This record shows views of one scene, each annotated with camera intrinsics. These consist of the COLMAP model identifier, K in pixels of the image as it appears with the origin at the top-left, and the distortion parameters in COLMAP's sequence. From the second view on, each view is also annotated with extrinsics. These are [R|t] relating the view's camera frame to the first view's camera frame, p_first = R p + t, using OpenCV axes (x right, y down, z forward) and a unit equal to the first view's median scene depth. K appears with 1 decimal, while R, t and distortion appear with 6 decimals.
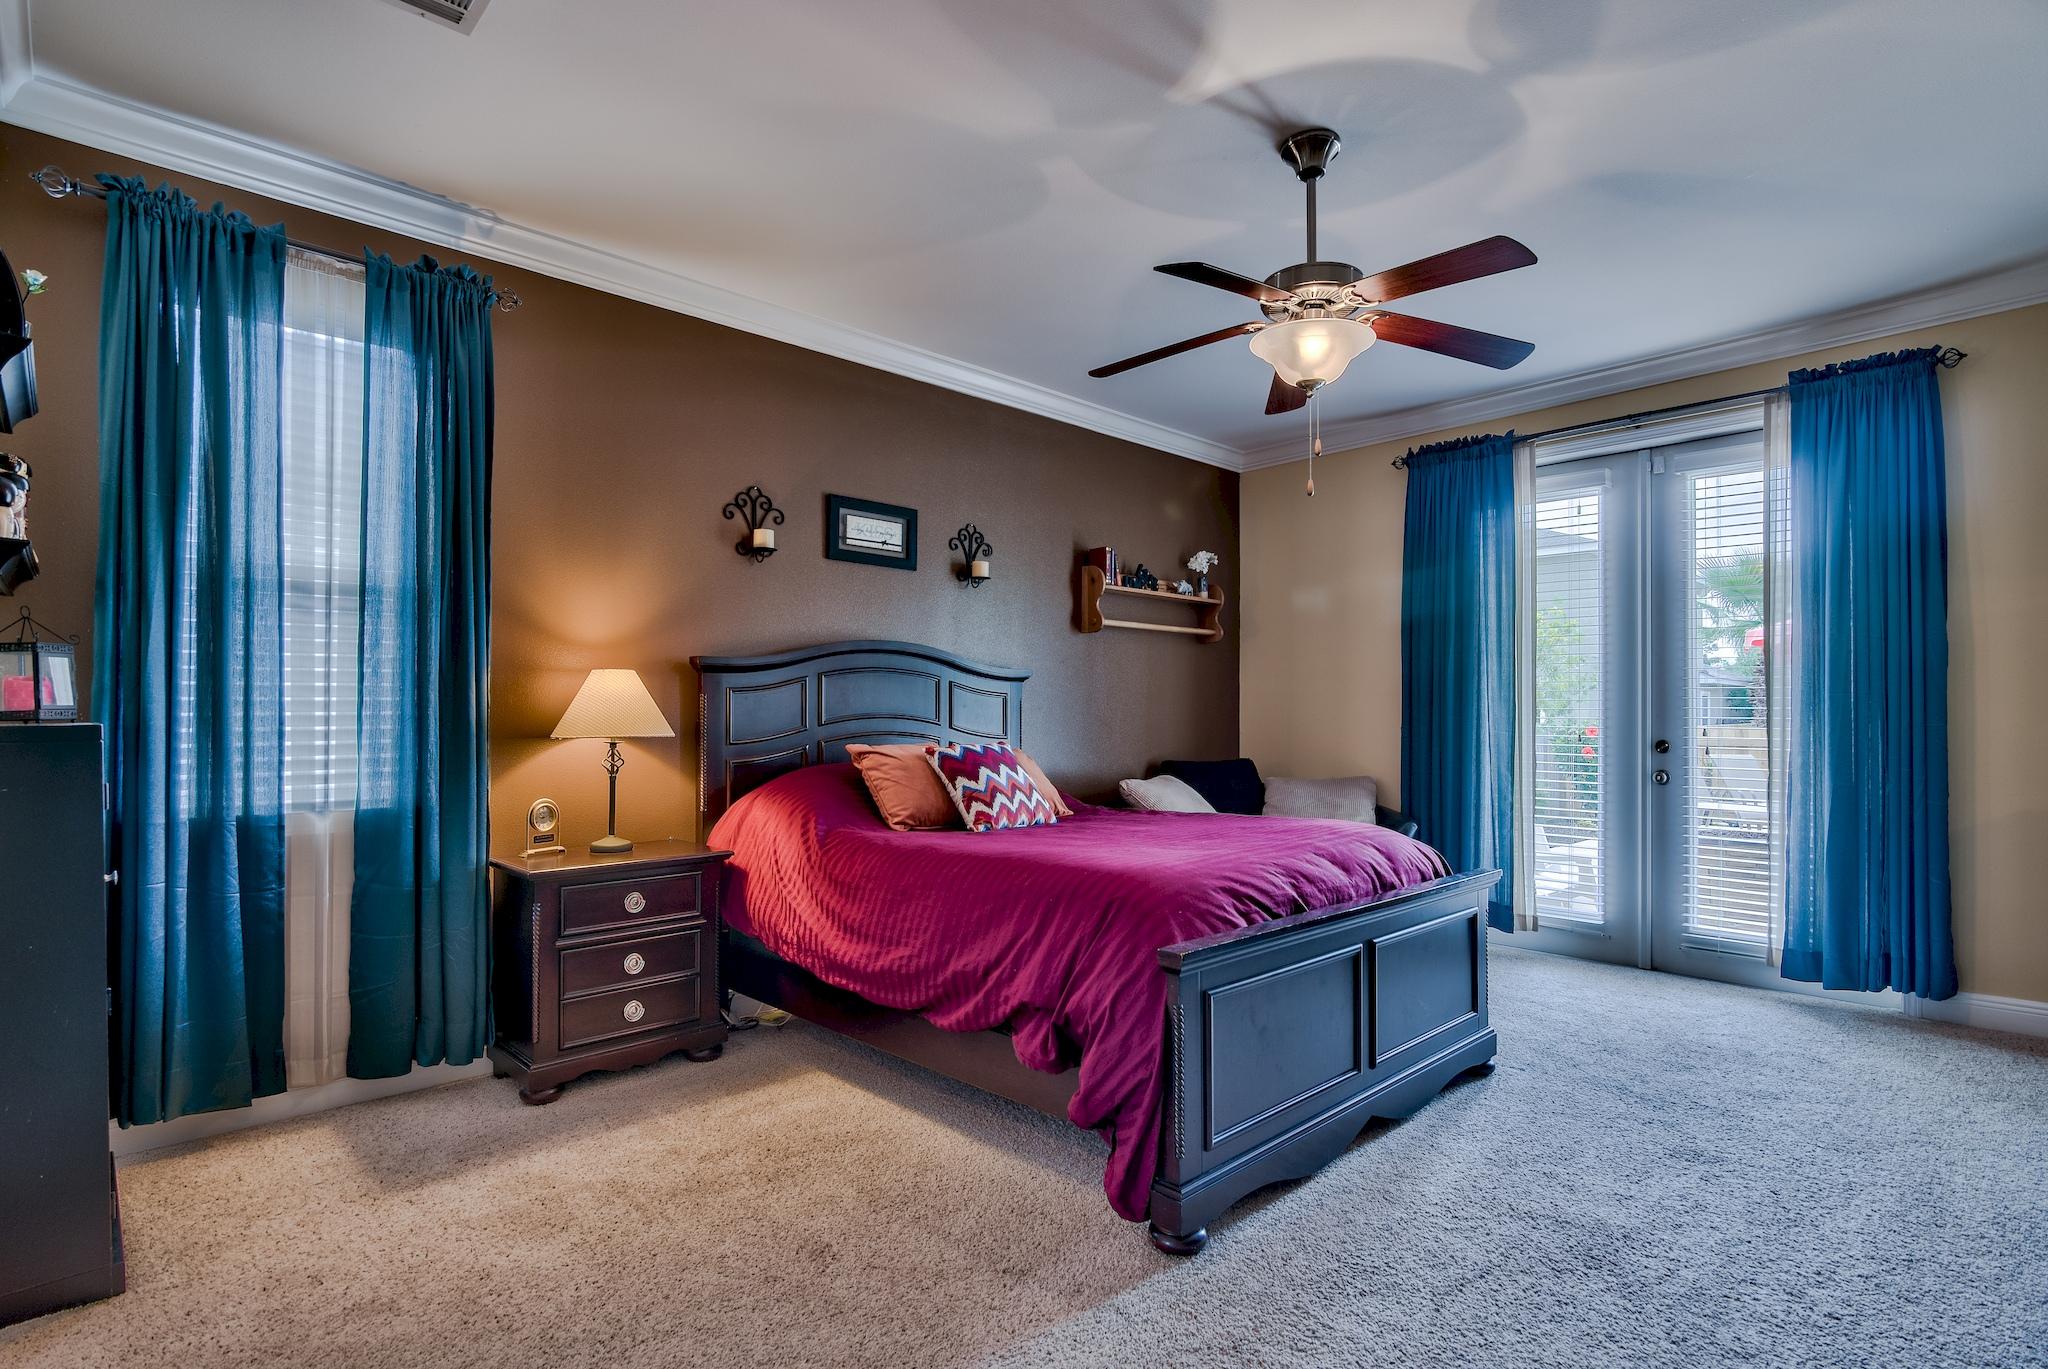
lens RADIAL K [[1002.9, 0, 1012.4], [0, 1002.9, 698.4], [0, 0, 1]] dist [-0.006172, 0.001203]
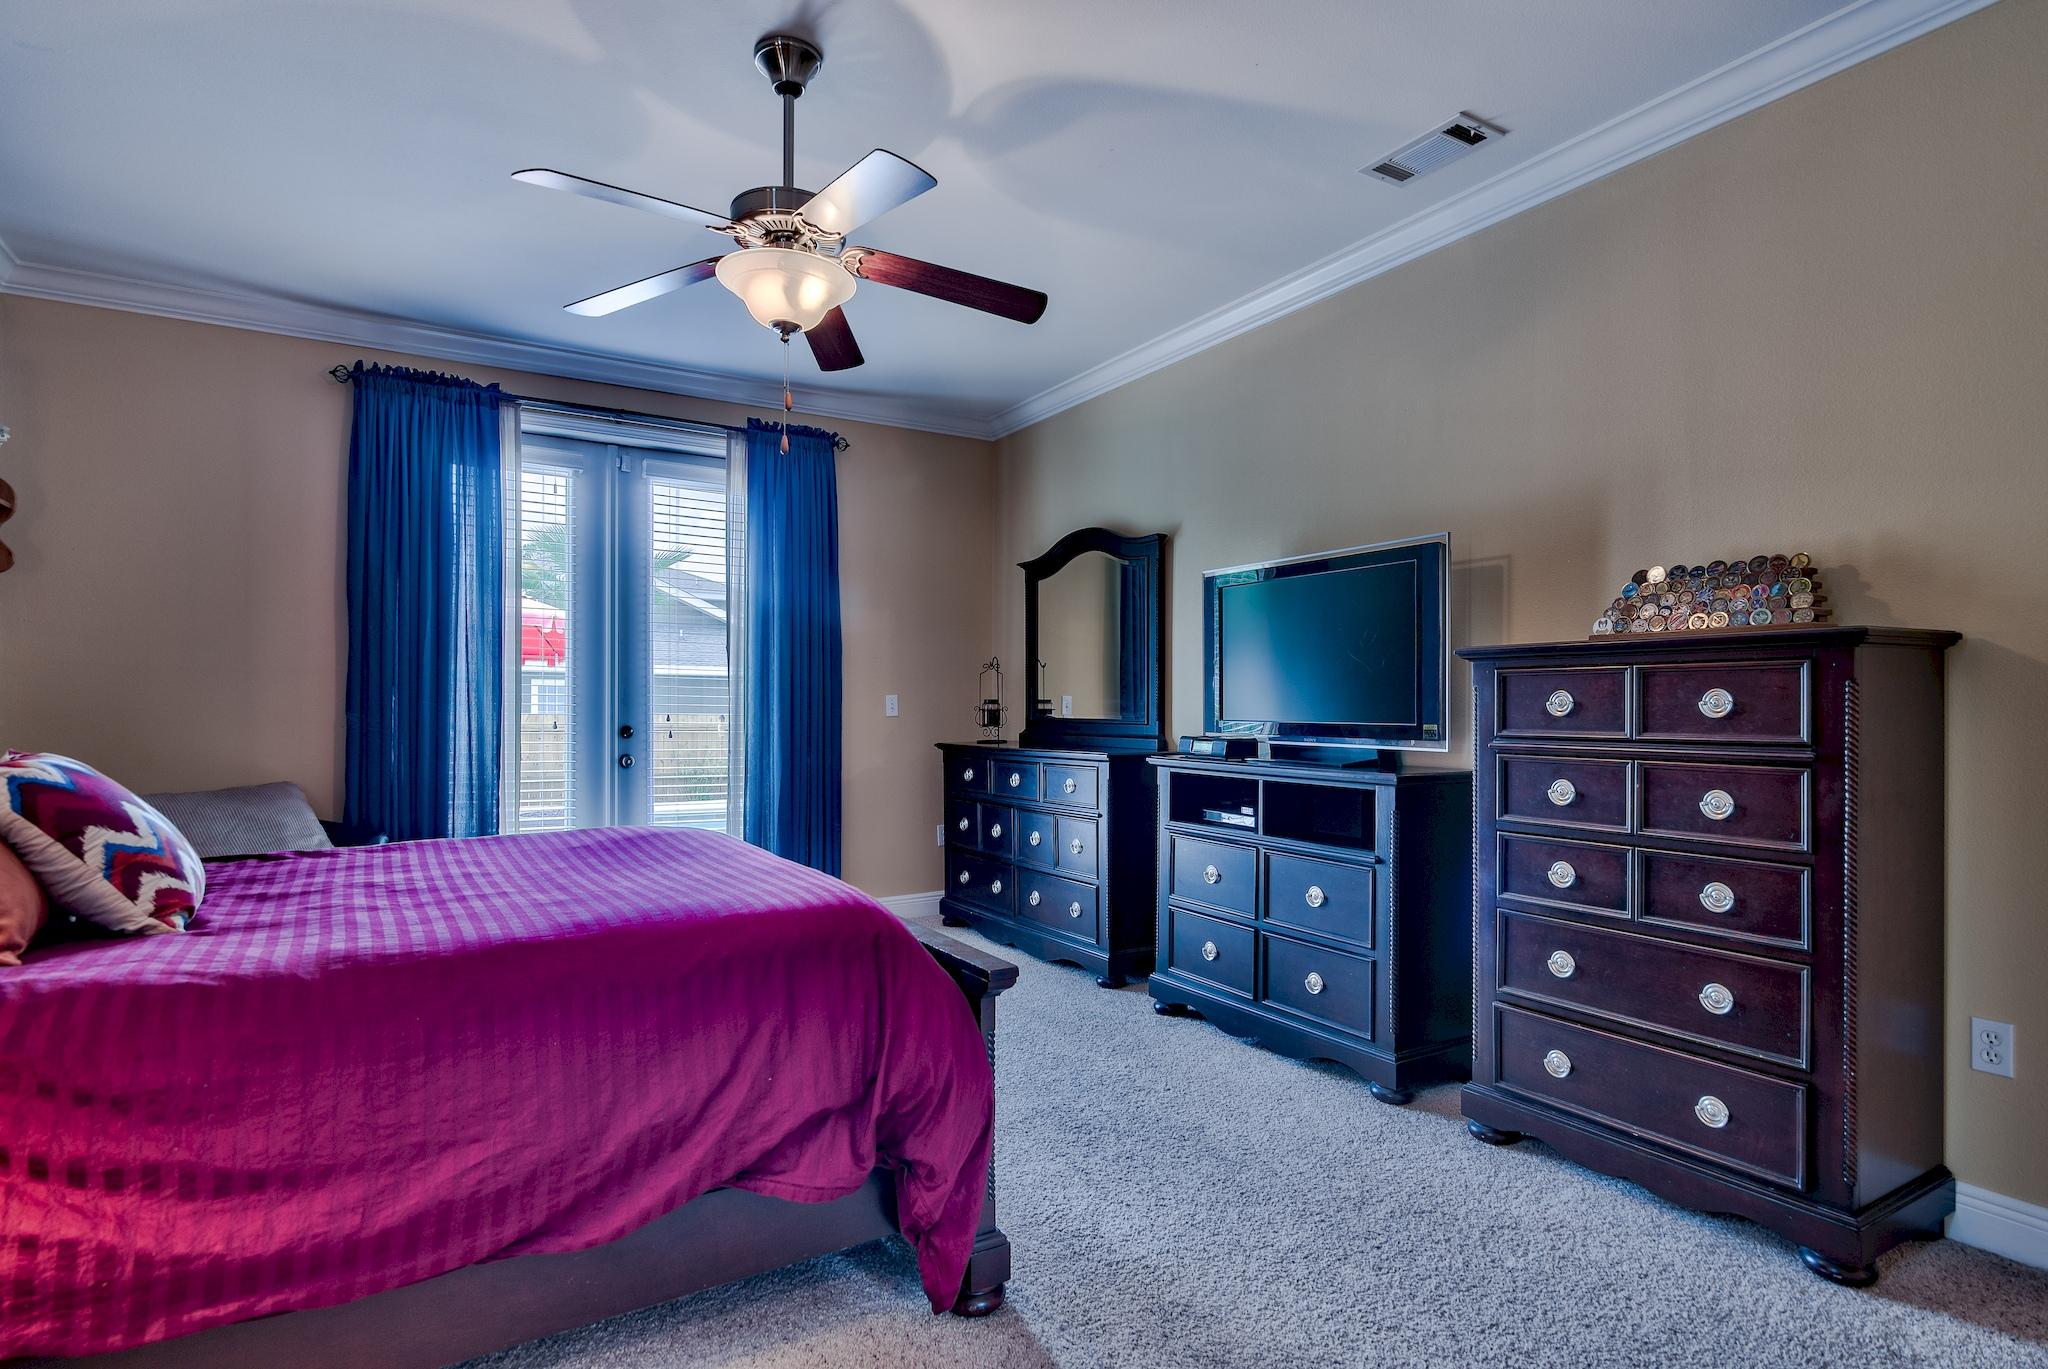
lens RADIAL K [[1052.8, 0, 1013.7], [0, 1052.8, 700.0], [0, 0, 1]] dist [0.005435, 0.001452]
pose [[0.214229, 0.006823, 0.976760, -0.379415], [-0.023534, 0.999721, -0.001822, 0.007521], [-0.976500, -0.022597, 0.214330, 0.399066]]
